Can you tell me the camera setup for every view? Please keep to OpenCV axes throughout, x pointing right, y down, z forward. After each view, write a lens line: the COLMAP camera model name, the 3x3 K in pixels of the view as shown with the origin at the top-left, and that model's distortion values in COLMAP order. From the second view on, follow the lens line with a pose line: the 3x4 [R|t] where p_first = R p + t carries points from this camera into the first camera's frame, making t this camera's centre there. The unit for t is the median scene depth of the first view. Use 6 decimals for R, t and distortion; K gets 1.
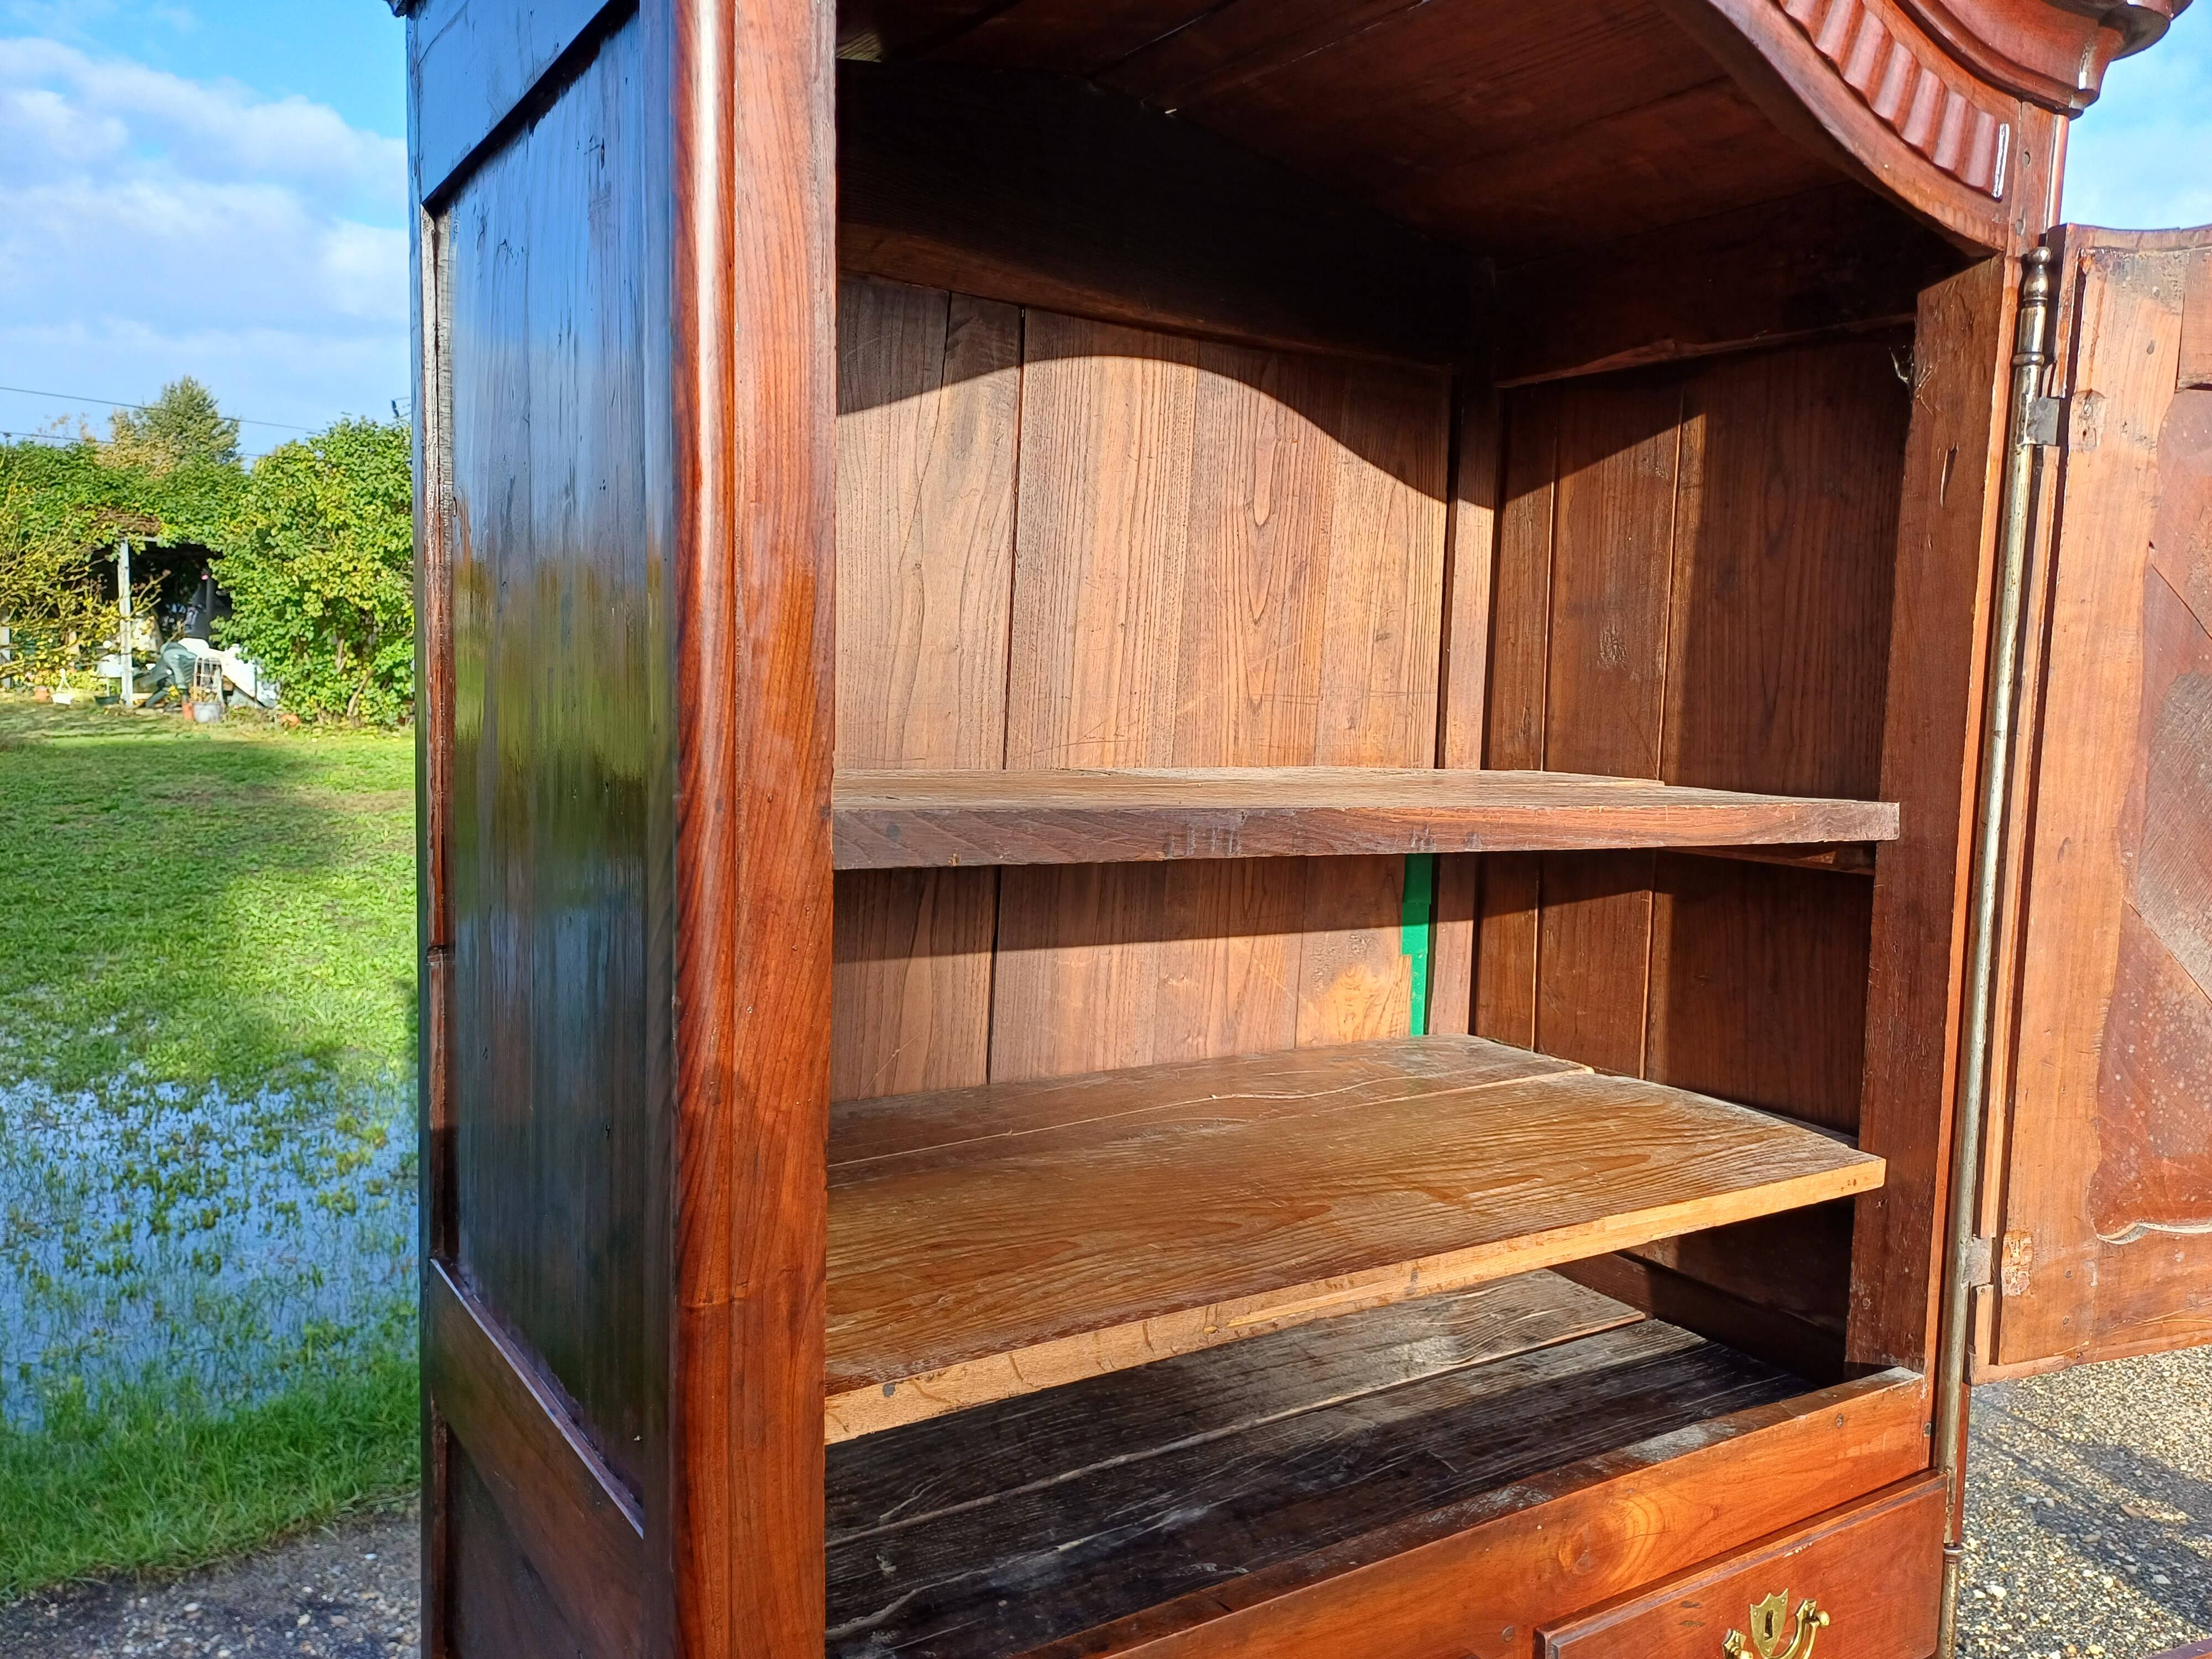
lens RADIAL K [[1633.8, 0, 1092.1], [0, 1633.8, 809.4], [0, 0, 1]] dist [0.072401, -0.058885]
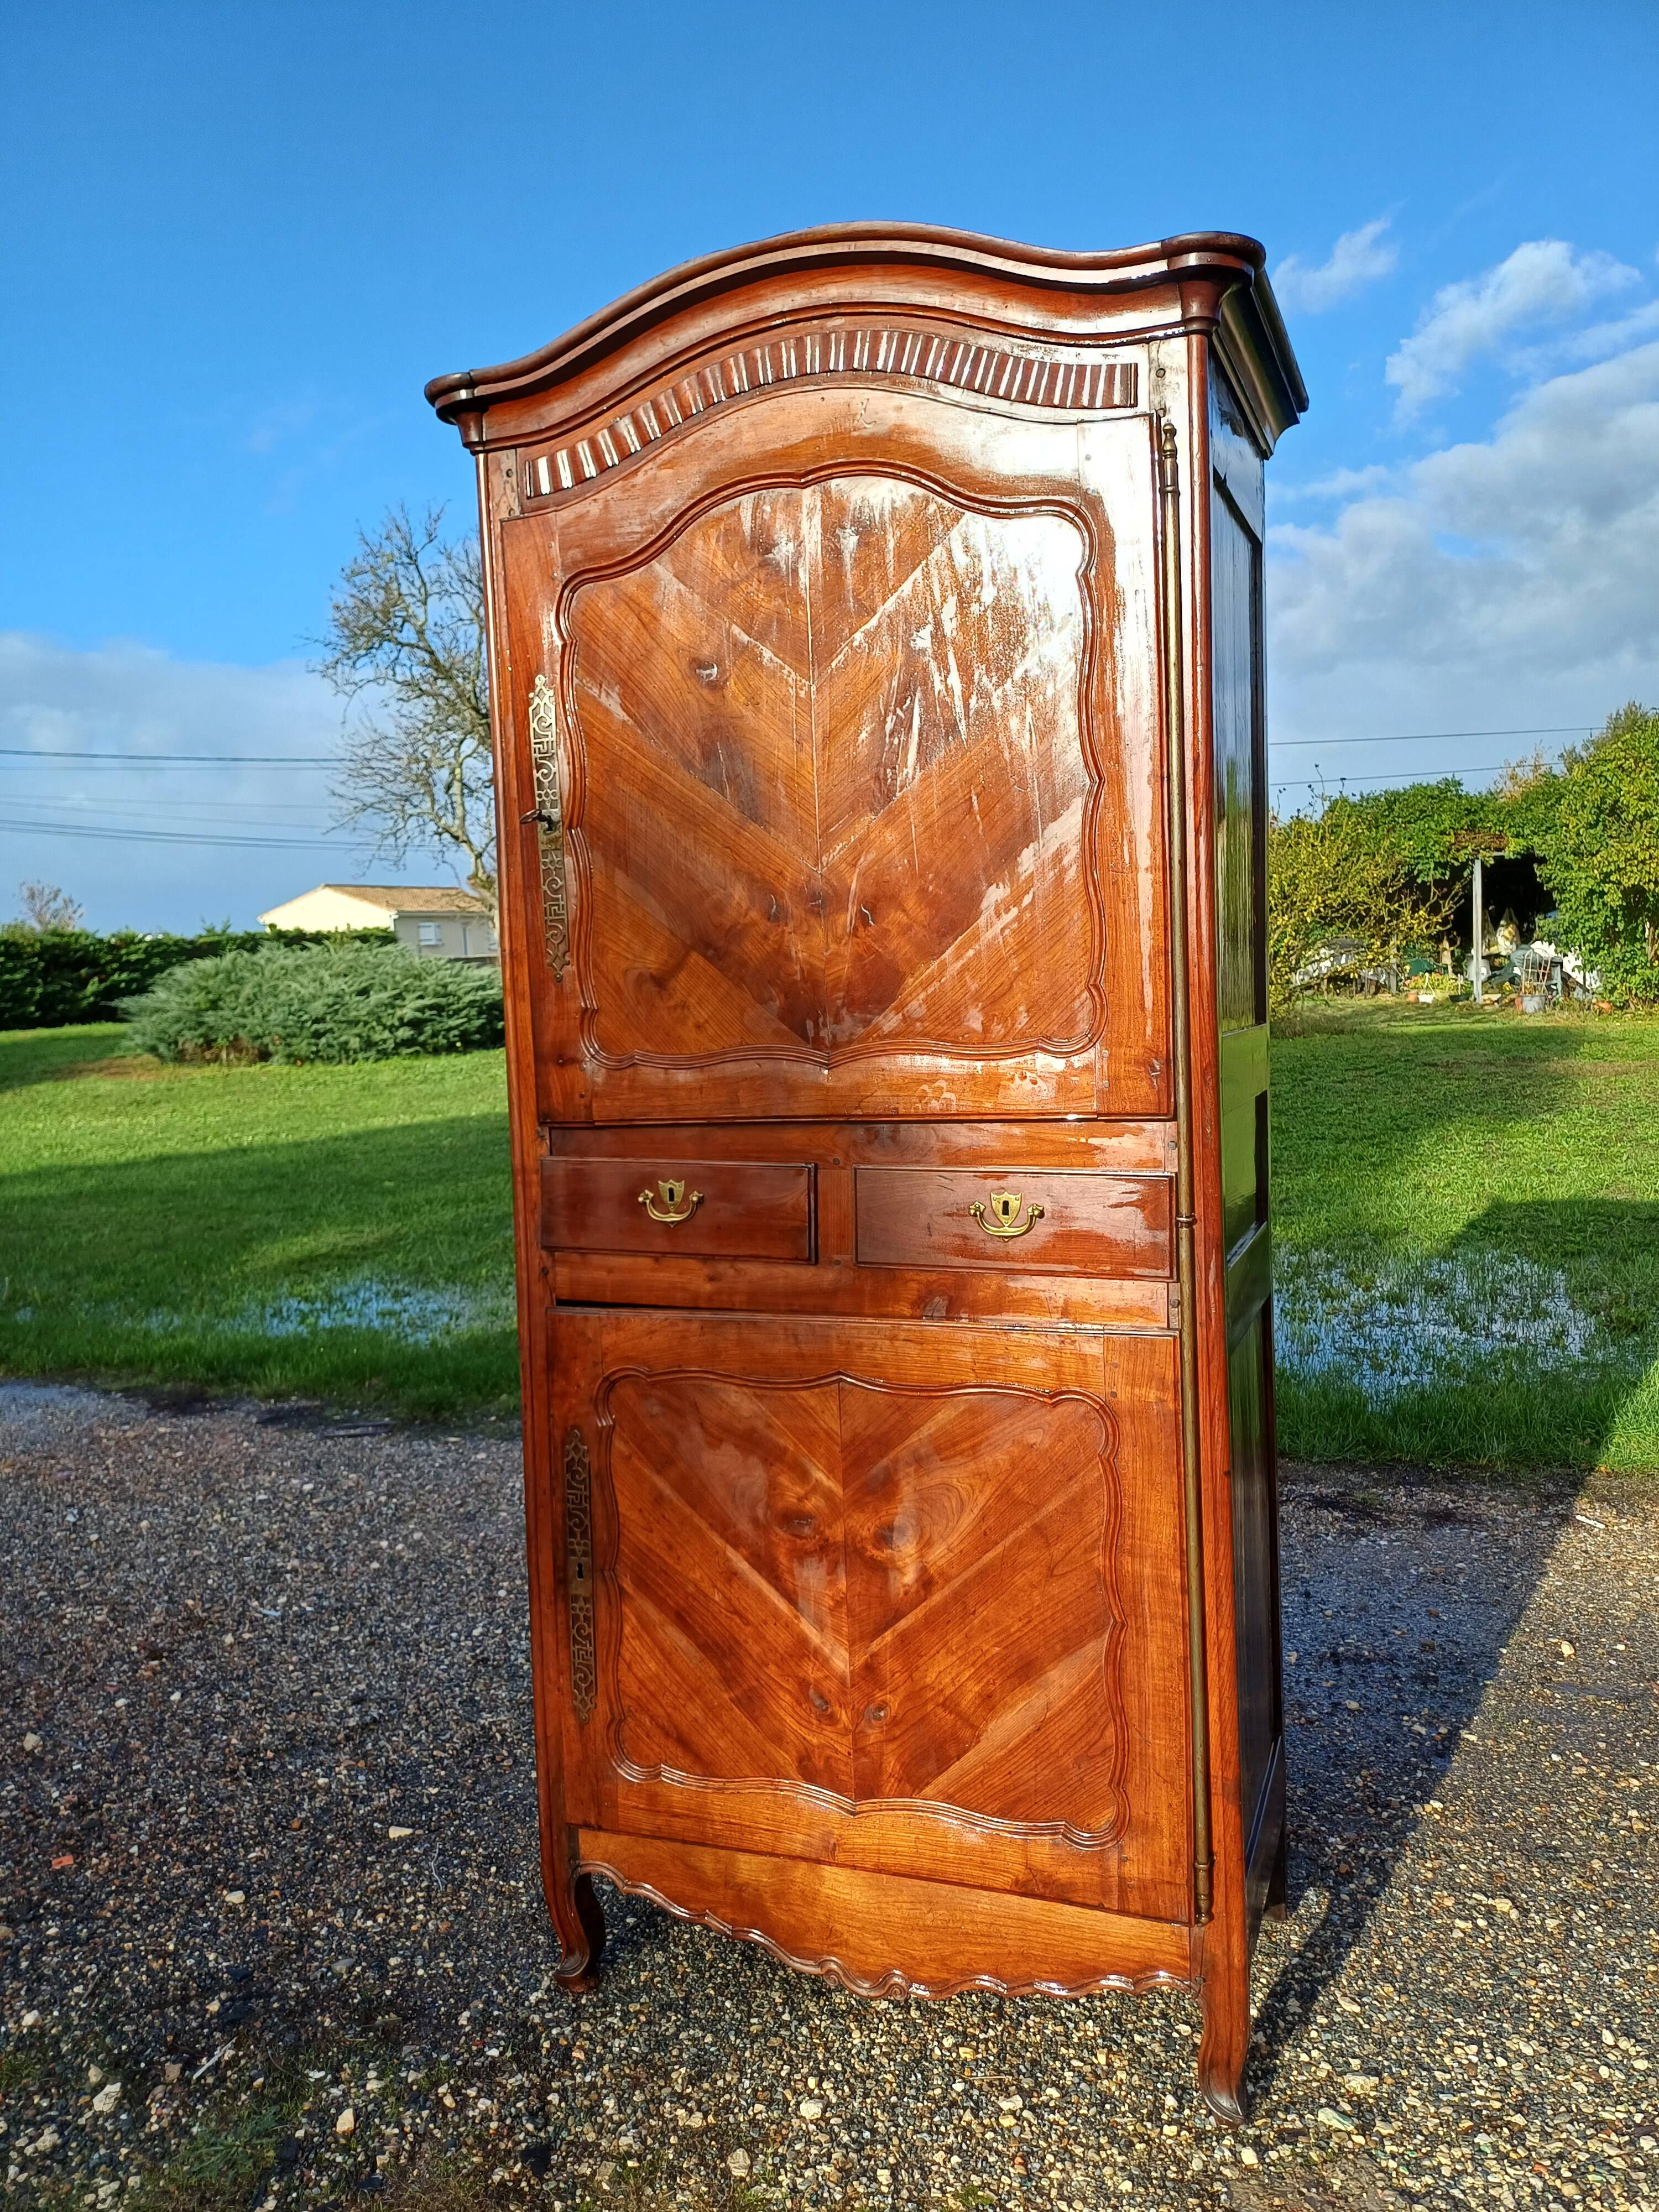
lens RADIAL K [[1640.7, 0, 833.2], [0, 1640.7, 1107.5], [0, 0, 1]] dist [0.067573, -0.050514]
pose [[0.576130, 0.011737, -0.817274, 0.647105], [-0.021237, 0.999774, -0.000613, 0.135058], [0.817082, 0.017710, 0.576249, -0.086782]]
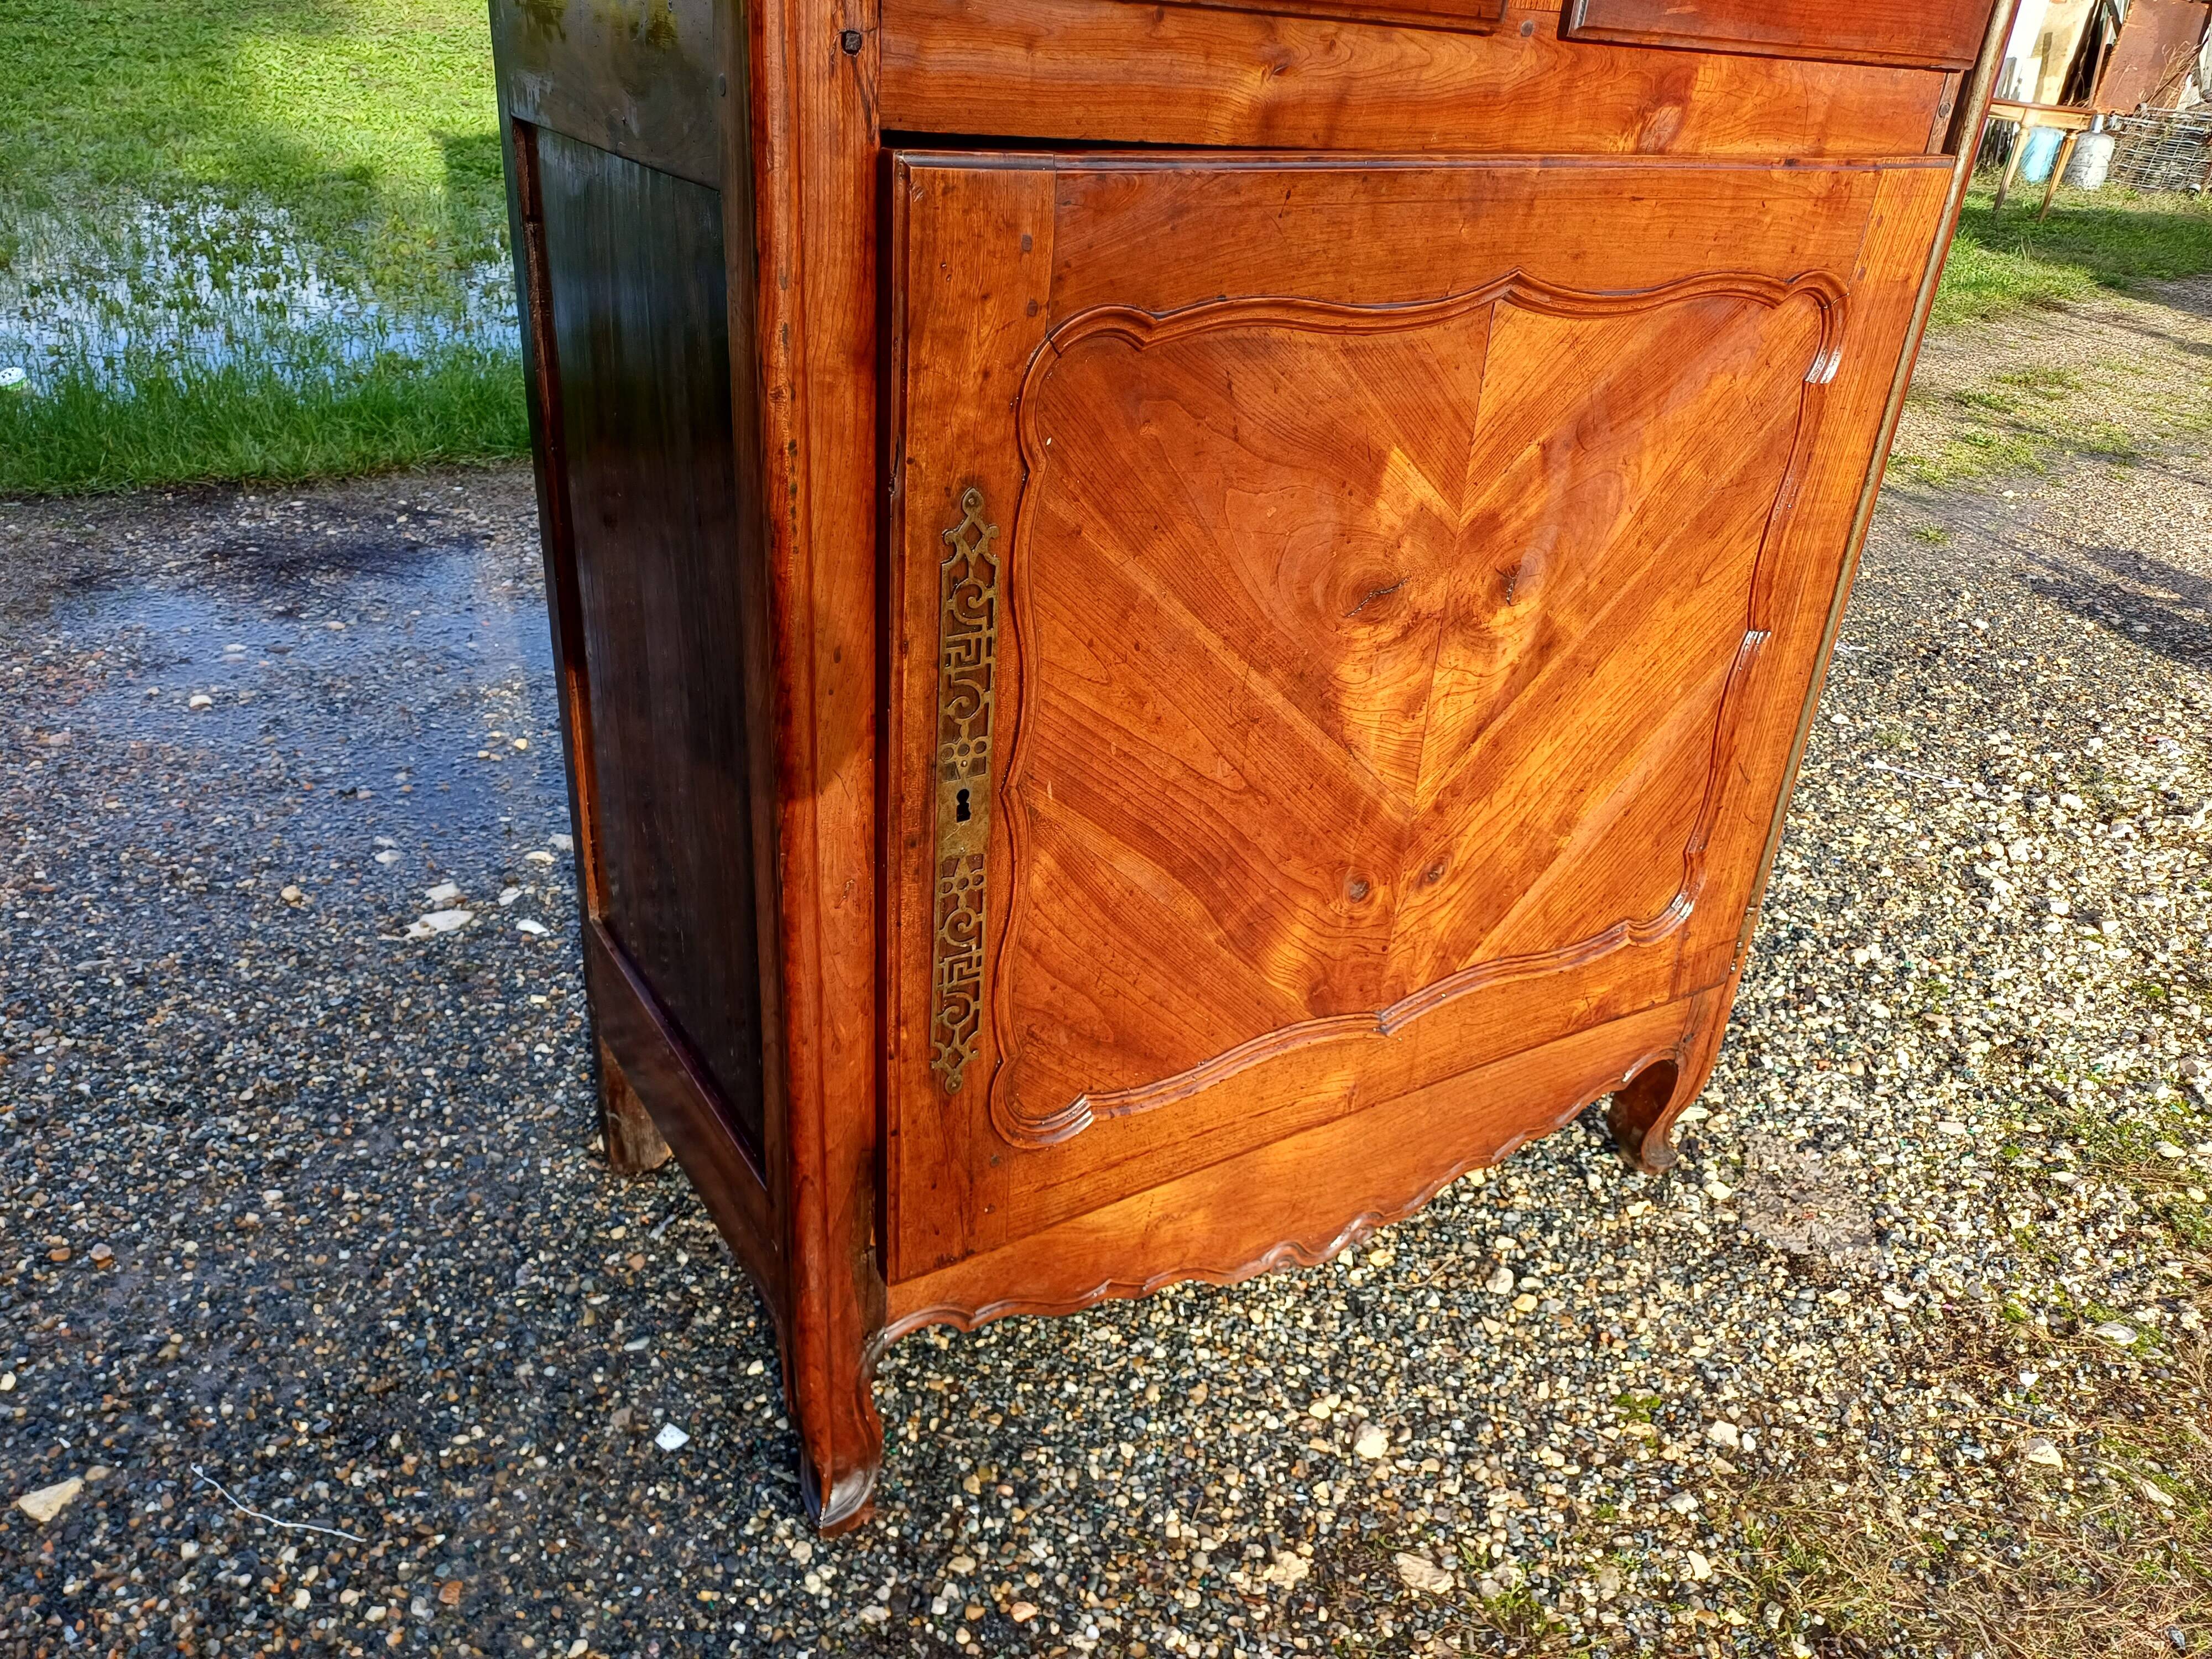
lens RADIAL K [[1646.0, 0, 1101.2], [0, 1646.0, 796.7], [0, 0, 1]] dist [0.029821, -0.002623]
pose [[0.998097, 0.059560, -0.015968, 0.007856], [-0.049516, 0.928475, 0.368079, 0.223986], [0.036748, -0.366588, 0.929657, -0.045358]]
